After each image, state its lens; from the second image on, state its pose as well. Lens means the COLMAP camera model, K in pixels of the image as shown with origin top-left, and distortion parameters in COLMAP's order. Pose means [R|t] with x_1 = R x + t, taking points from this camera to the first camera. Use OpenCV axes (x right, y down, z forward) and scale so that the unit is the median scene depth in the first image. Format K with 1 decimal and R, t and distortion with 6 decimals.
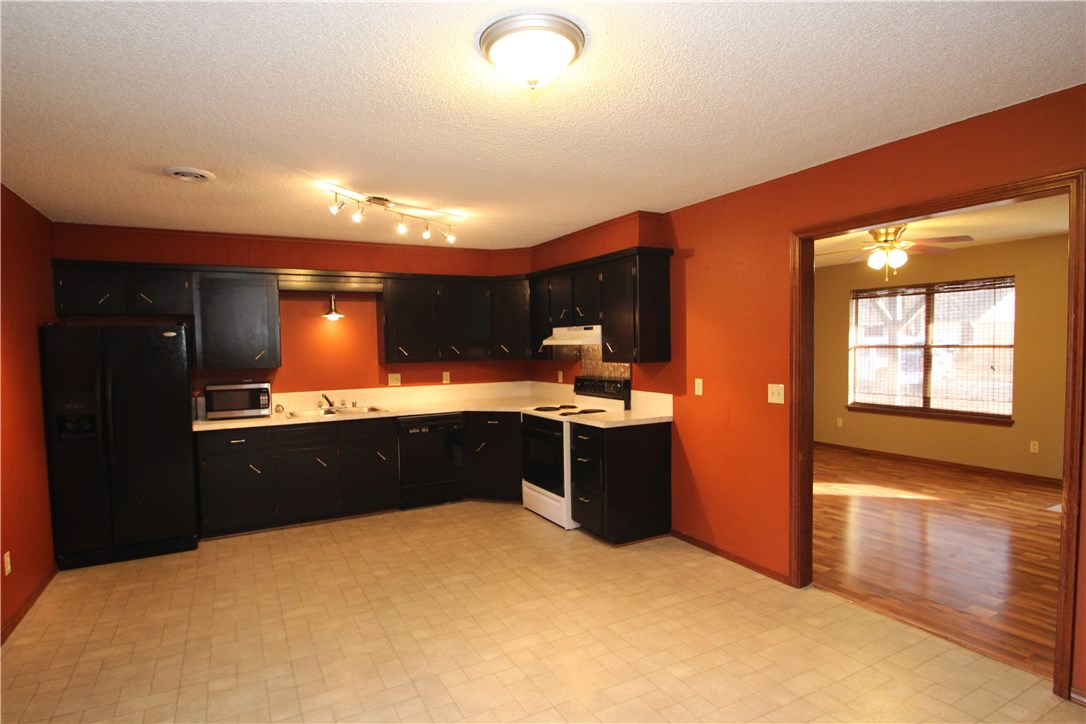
lens RADIAL K [[580.9, 0, 536.1], [0, 580.9, 360.0], [0, 0, 1]] dist [-0.005638, -0.011077]
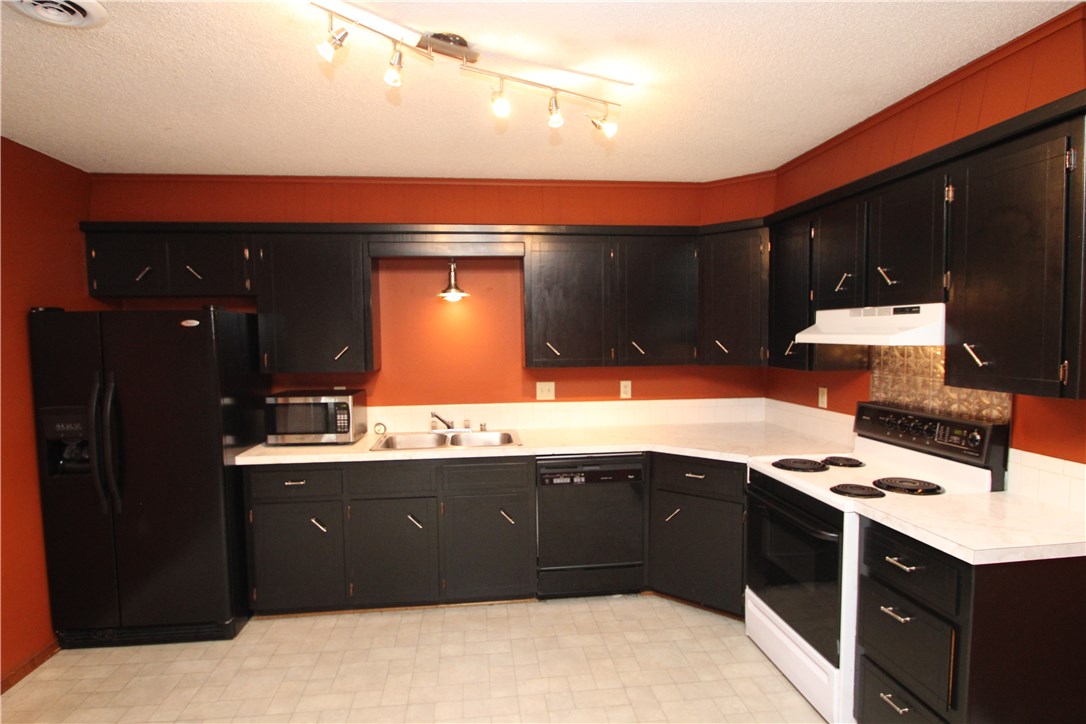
lens RADIAL K [[580.9, 0, 536.6], [0, 580.9, 366.1], [0, 0, 1]] dist [-0.005638, -0.011077]
pose [[0.927133, 0.026542, -0.373790, -0.008742], [-0.014925, 0.999313, 0.033937, -0.019426], [0.374434, -0.025885, 0.926892, 0.445599]]
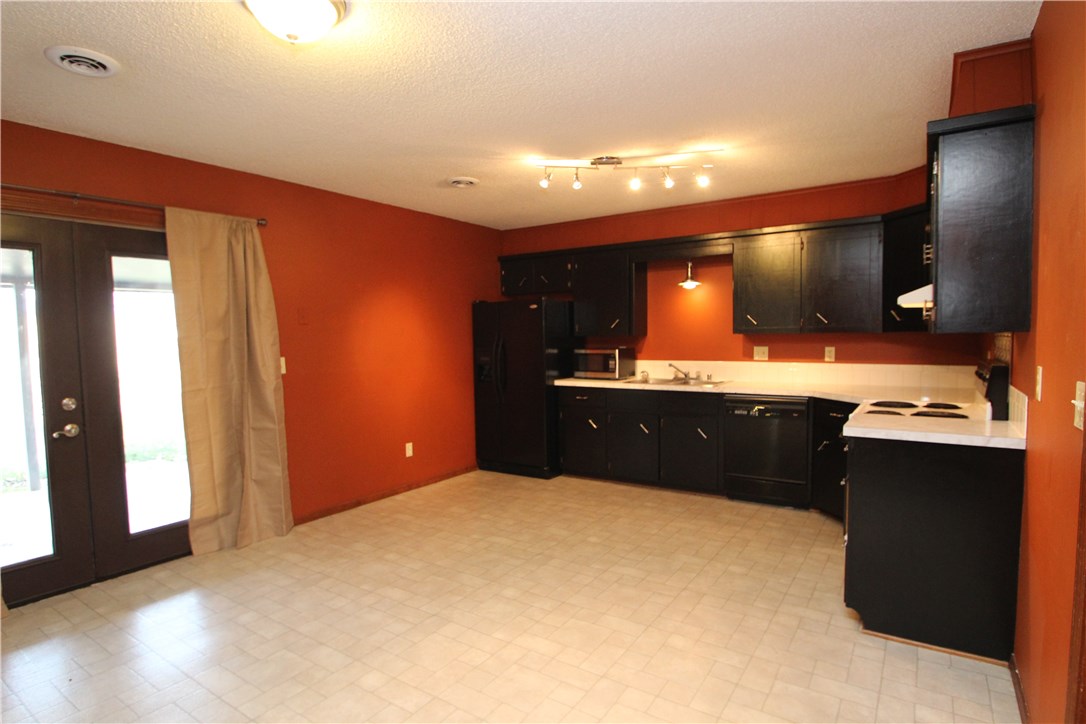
lens RADIAL K [[580.9, 0, 539.0], [0, 580.9, 361.1], [0, 0, 1]] dist [-0.005638, -0.011077]
pose [[0.462598, 0.052297, -0.885024, 0.429302], [-0.020160, 0.998621, 0.048472, 0.011542], [0.886339, -0.004581, 0.463015, 0.352797]]
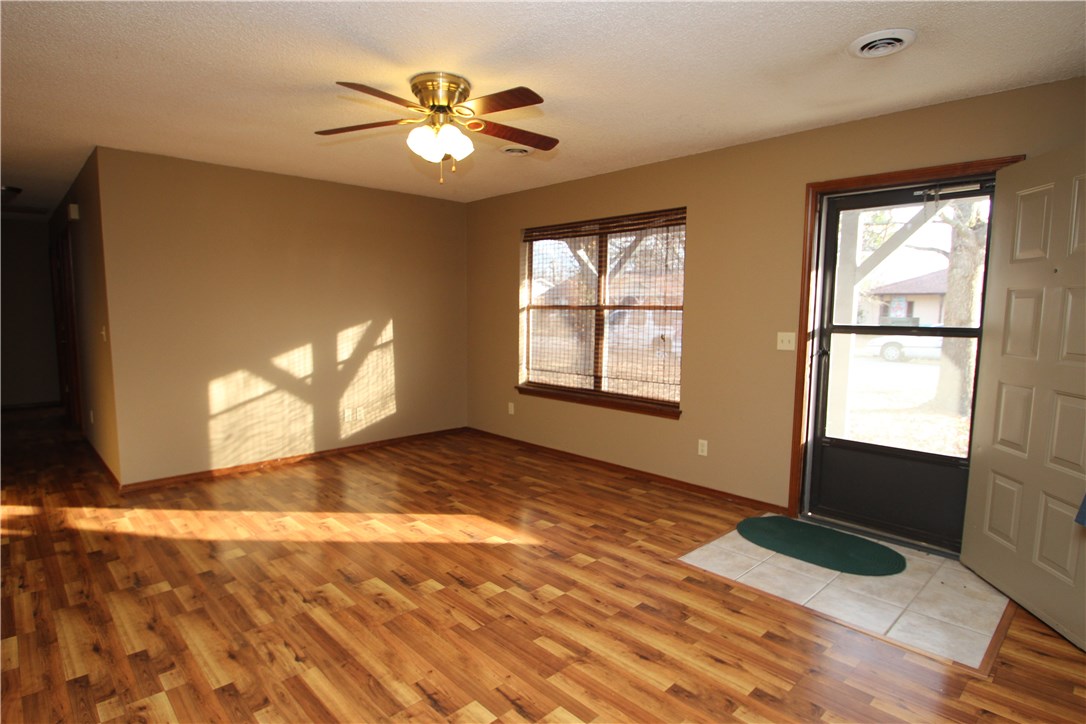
lens RADIAL K [[580.9, 0, 543.9], [0, 580.9, 361.3], [0, 0, 1]] dist [-0.005638, -0.011077]
pose [[0.960595, -0.002906, 0.277938, 0.538336], [-0.013675, 0.998240, 0.057700, 0.004598], [-0.277616, -0.059227, 0.958865, 0.410961]]
